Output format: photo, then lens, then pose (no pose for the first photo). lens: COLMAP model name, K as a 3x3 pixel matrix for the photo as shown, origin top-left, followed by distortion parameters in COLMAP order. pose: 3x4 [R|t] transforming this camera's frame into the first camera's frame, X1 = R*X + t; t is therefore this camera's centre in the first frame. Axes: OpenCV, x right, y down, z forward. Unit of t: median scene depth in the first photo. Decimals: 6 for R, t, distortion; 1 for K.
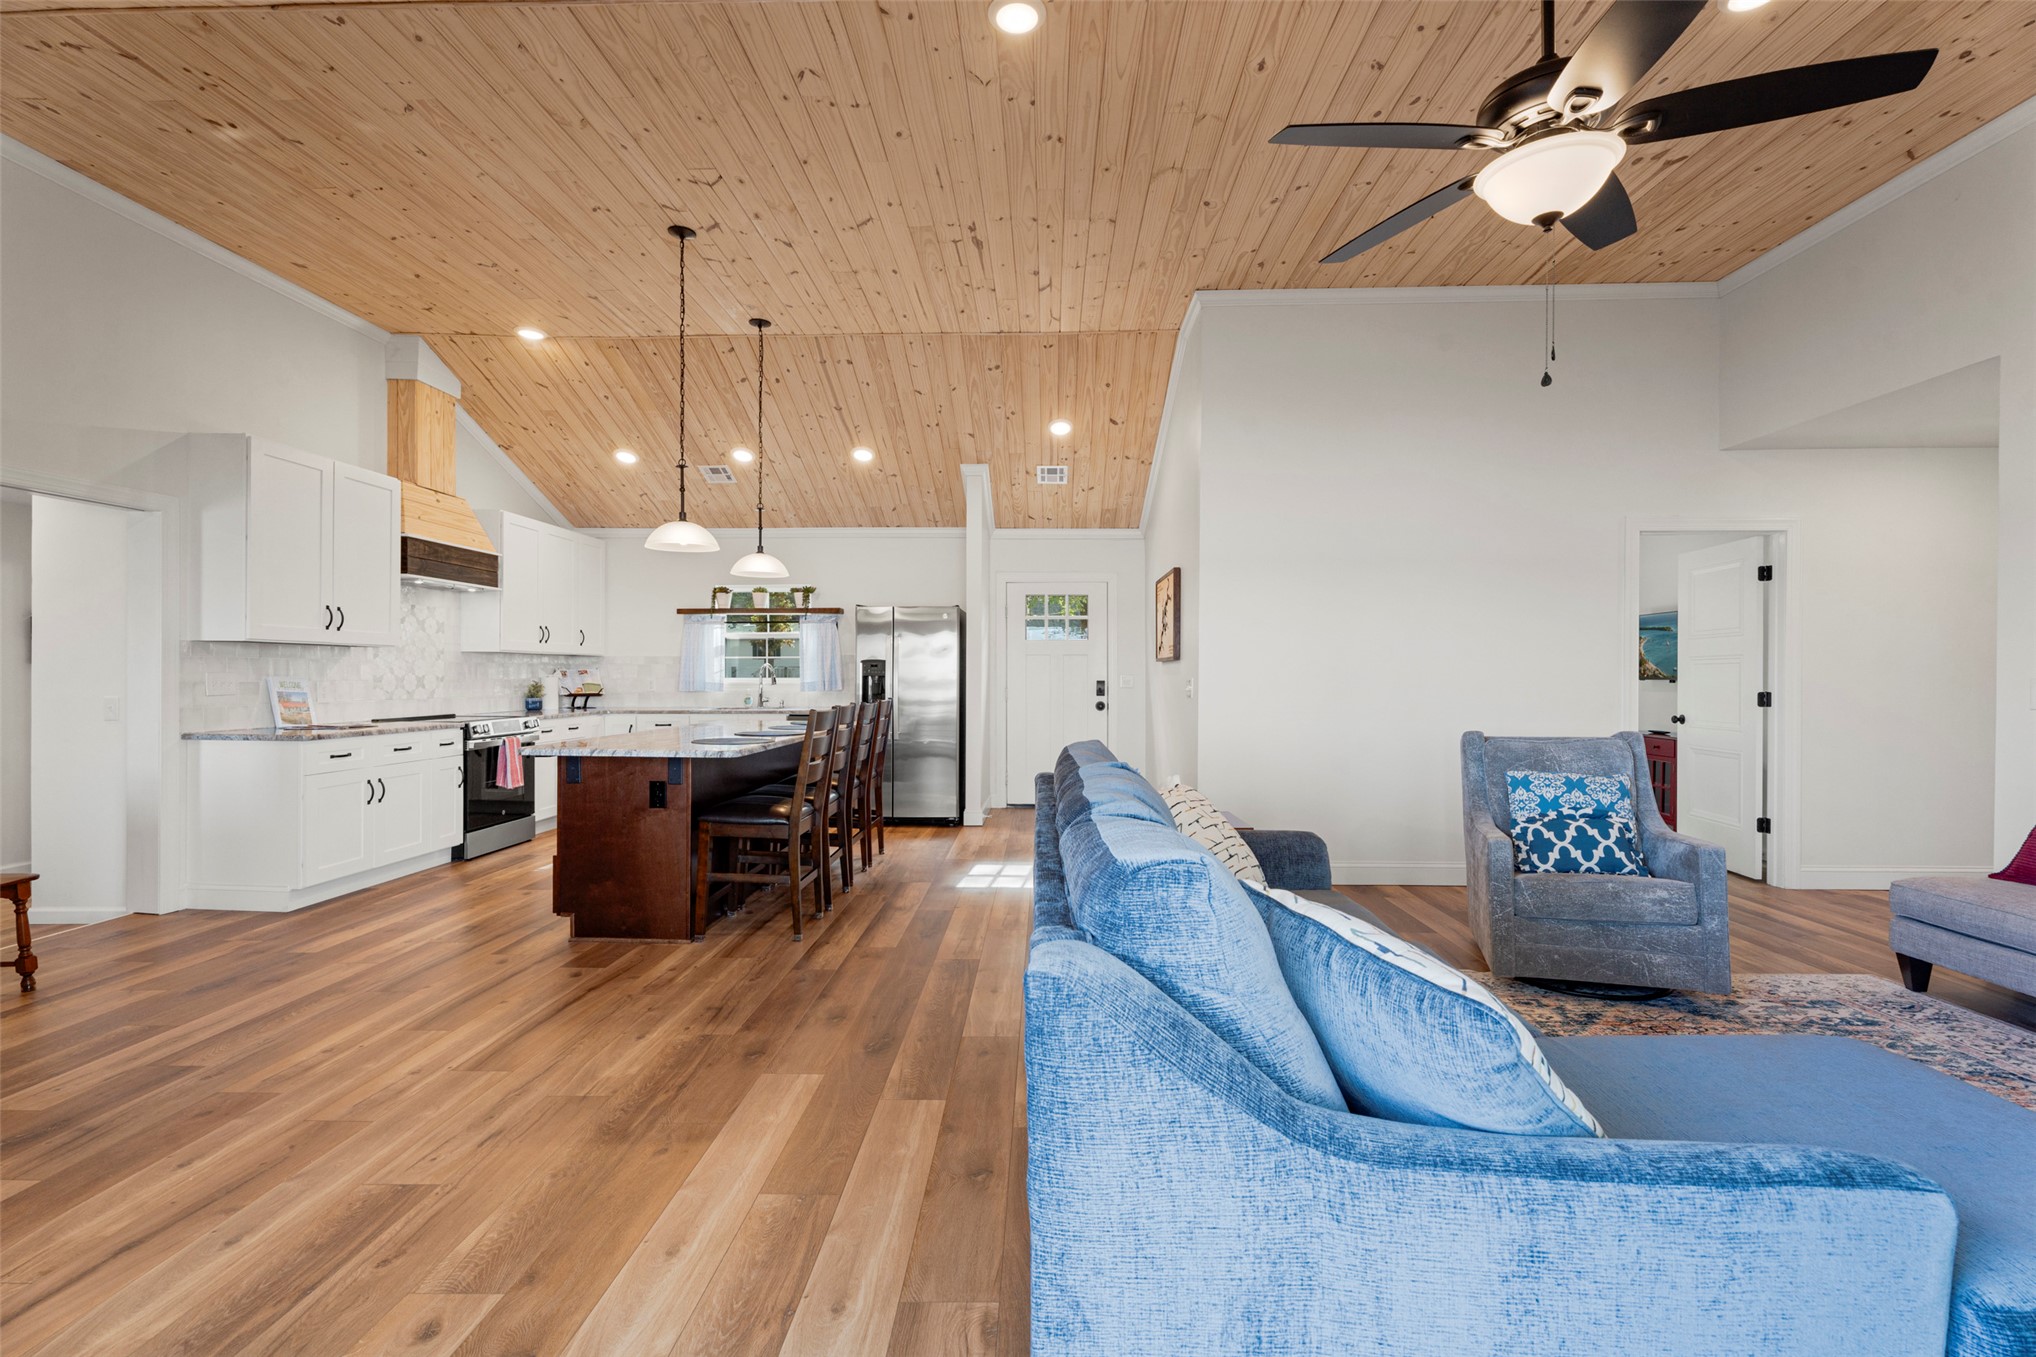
lens RADIAL K [[908.2, 0, 1026.4], [0, 908.2, 682.4], [0, 0, 1]] dist [0.004029, -0.000935]
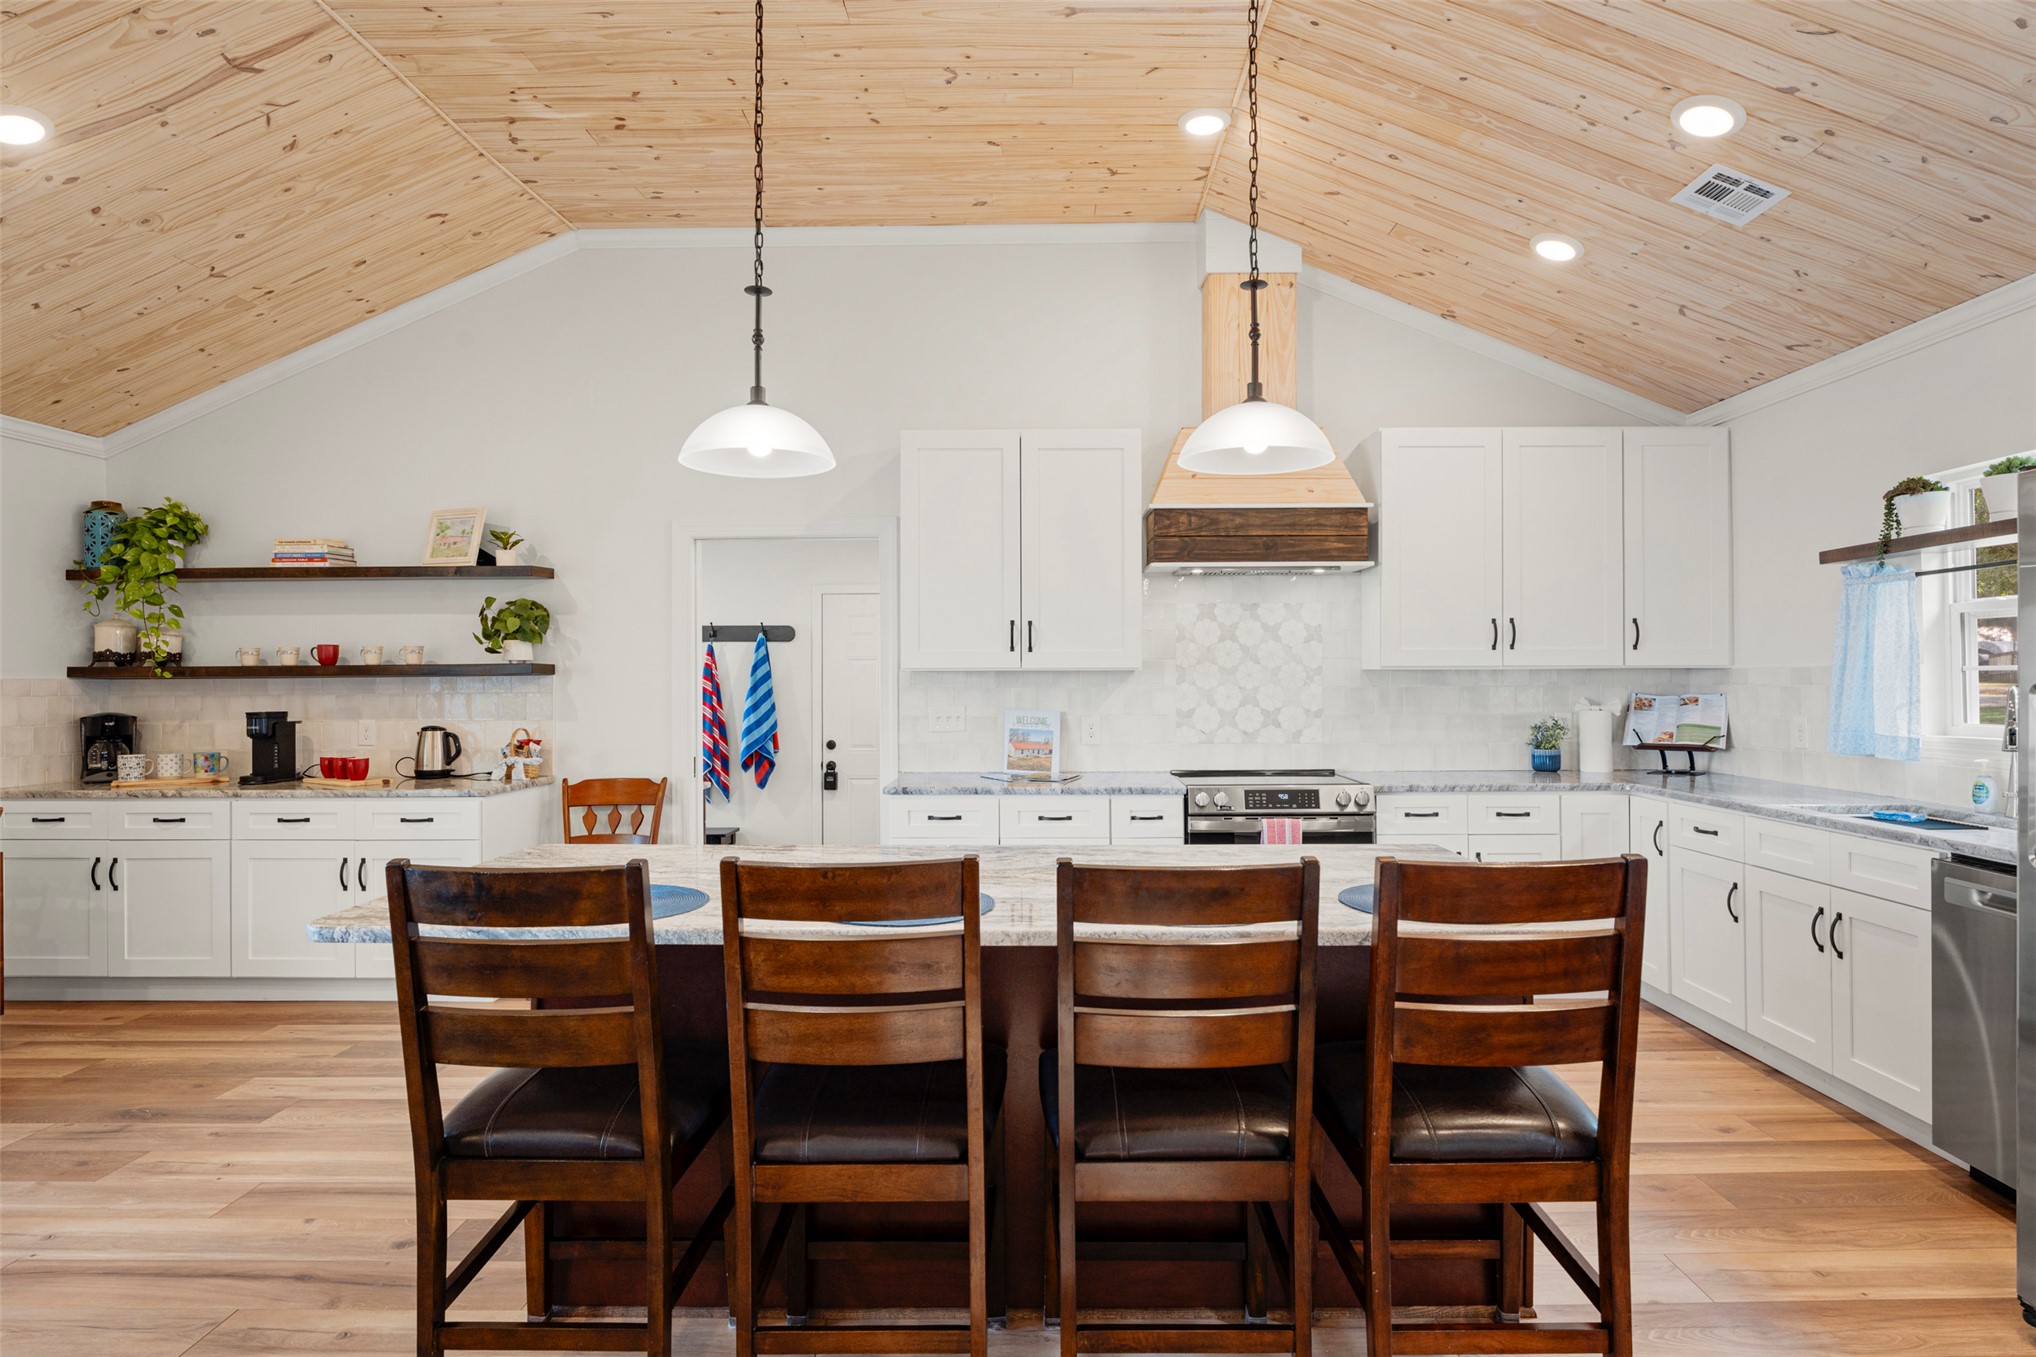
lens RADIAL K [[1098.1, 0, 1041.0], [0, 1098.1, 661.5], [0, 0, 1]] dist [-0.013058, 0.002716]
pose [[0.018489, -0.017441, -0.999677, 0.137067], [-0.004947, 0.999834, -0.017535, -0.027681], [0.999817, 0.005270, 0.018400, 0.843081]]
